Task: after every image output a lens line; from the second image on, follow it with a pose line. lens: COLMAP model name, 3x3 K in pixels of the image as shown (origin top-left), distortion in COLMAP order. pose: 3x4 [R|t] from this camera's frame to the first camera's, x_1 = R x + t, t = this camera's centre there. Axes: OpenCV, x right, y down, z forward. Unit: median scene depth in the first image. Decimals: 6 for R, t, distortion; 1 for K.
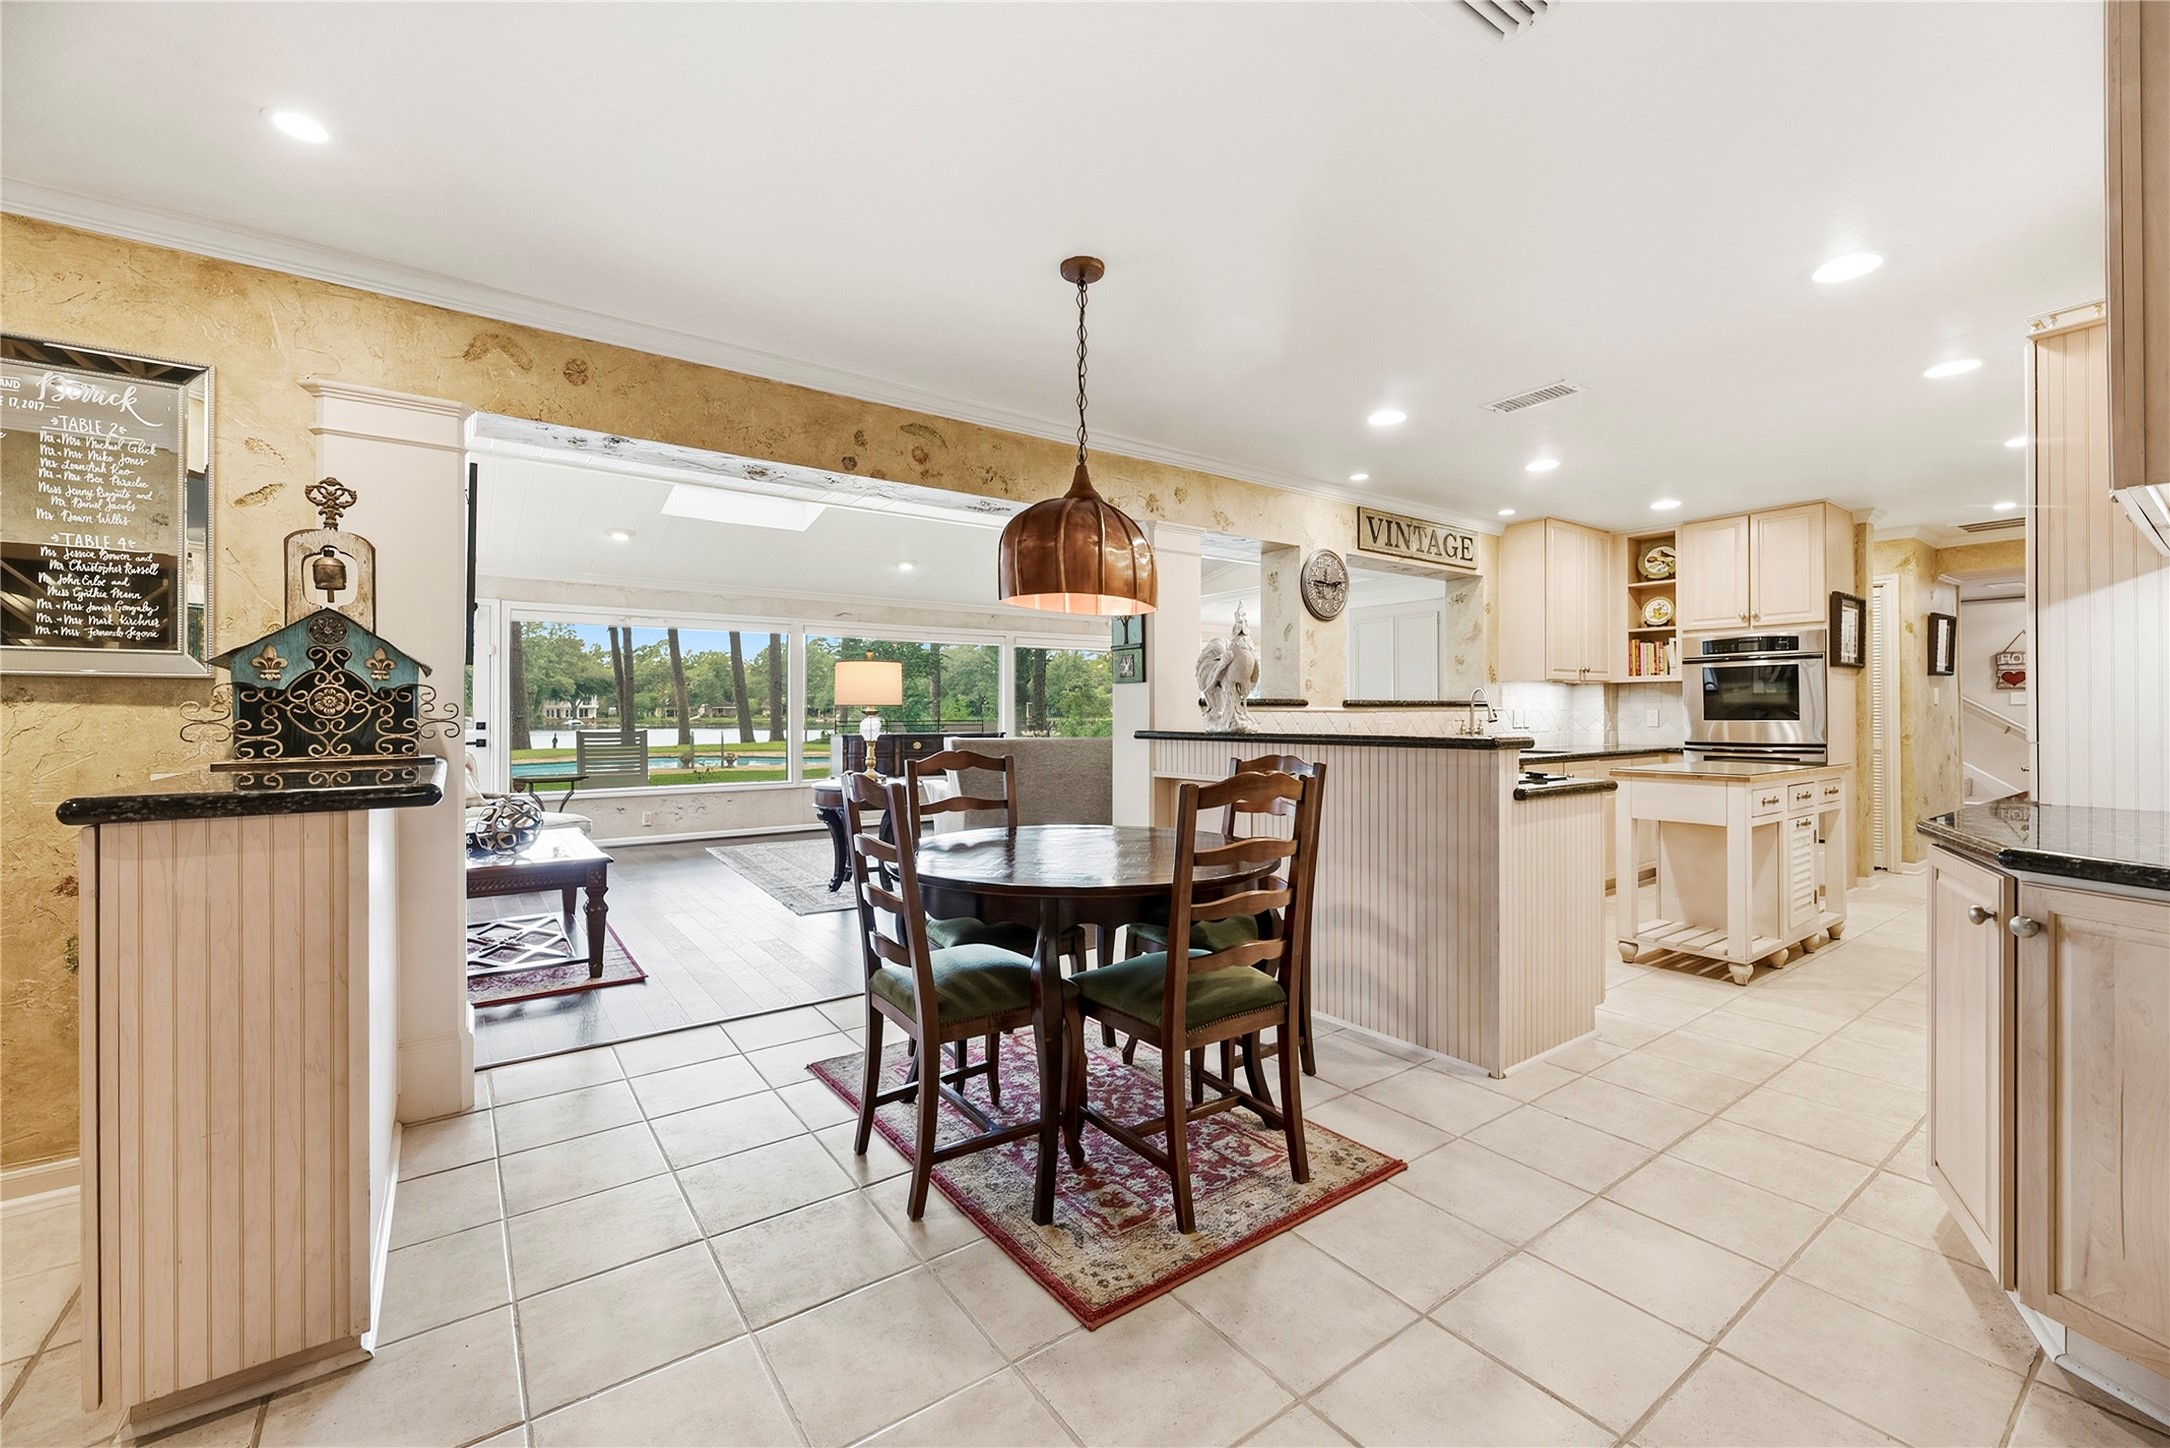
lens RADIAL K [[876.8, 0, 1067.3], [0, 876.8, 716.8], [0, 0, 1]] dist [-0.001832, 0.001556]
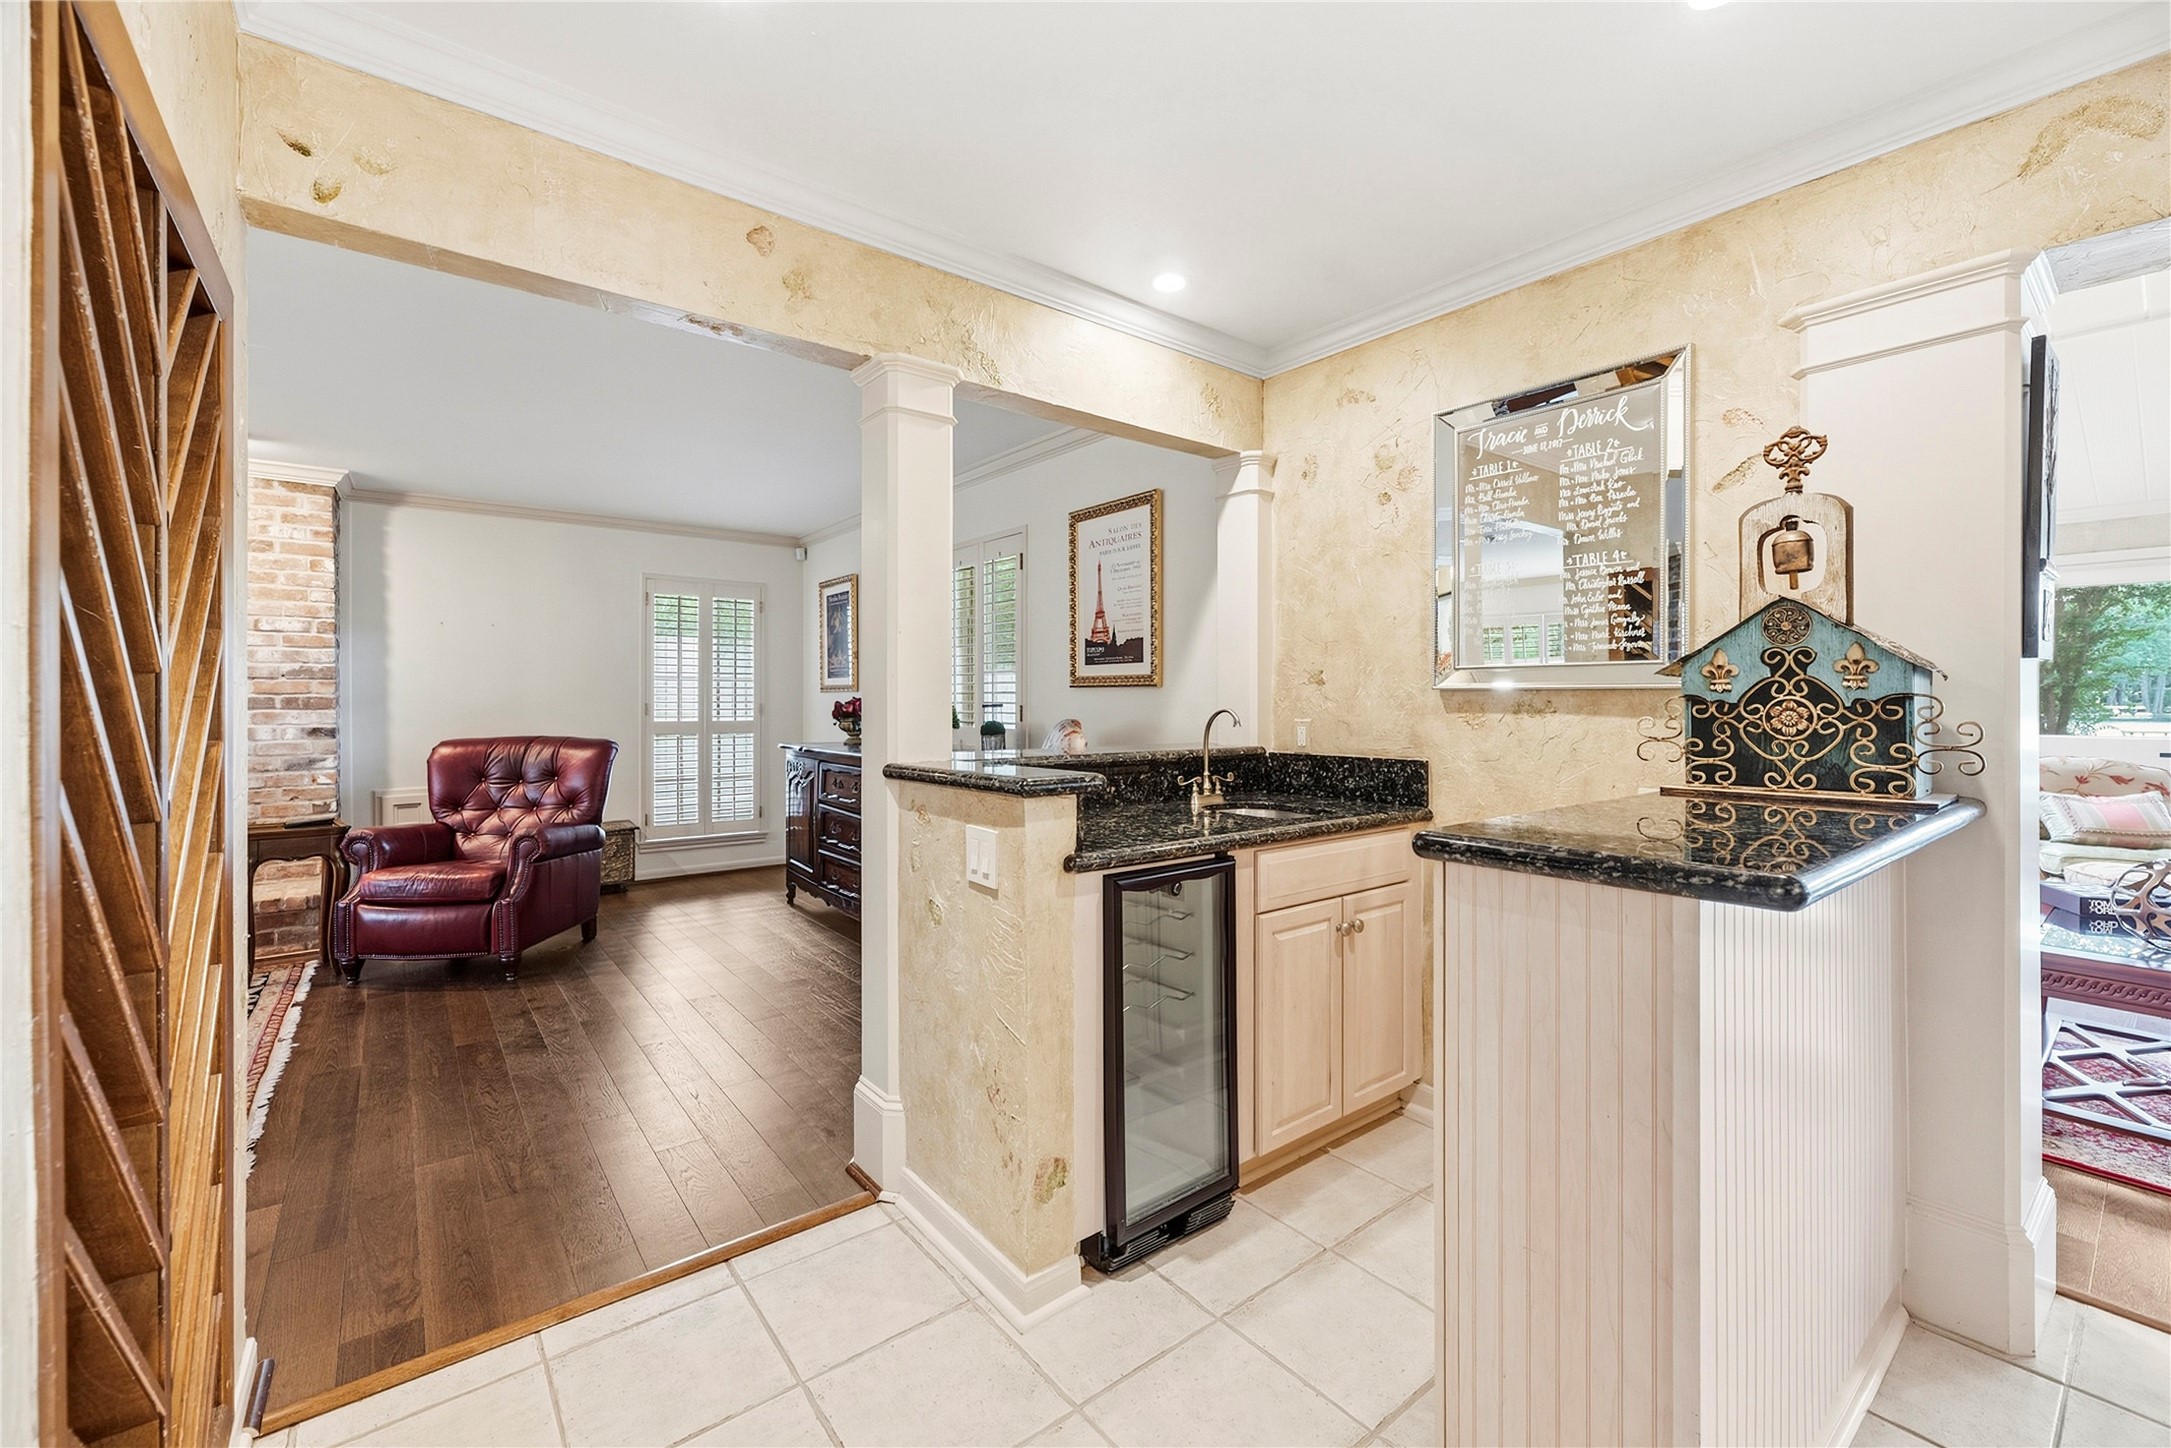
lens RADIAL K [[877.2, 0, 1120.7], [0, 877.2, 699.8], [0, 0, 1]] dist [-0.001832, 0.001556]
pose [[0.068071, 0.003560, -0.997674, -0.049497], [-0.008326, 0.999961, 0.003000, -0.013673], [0.997646, 0.008102, 0.068098, 0.159245]]
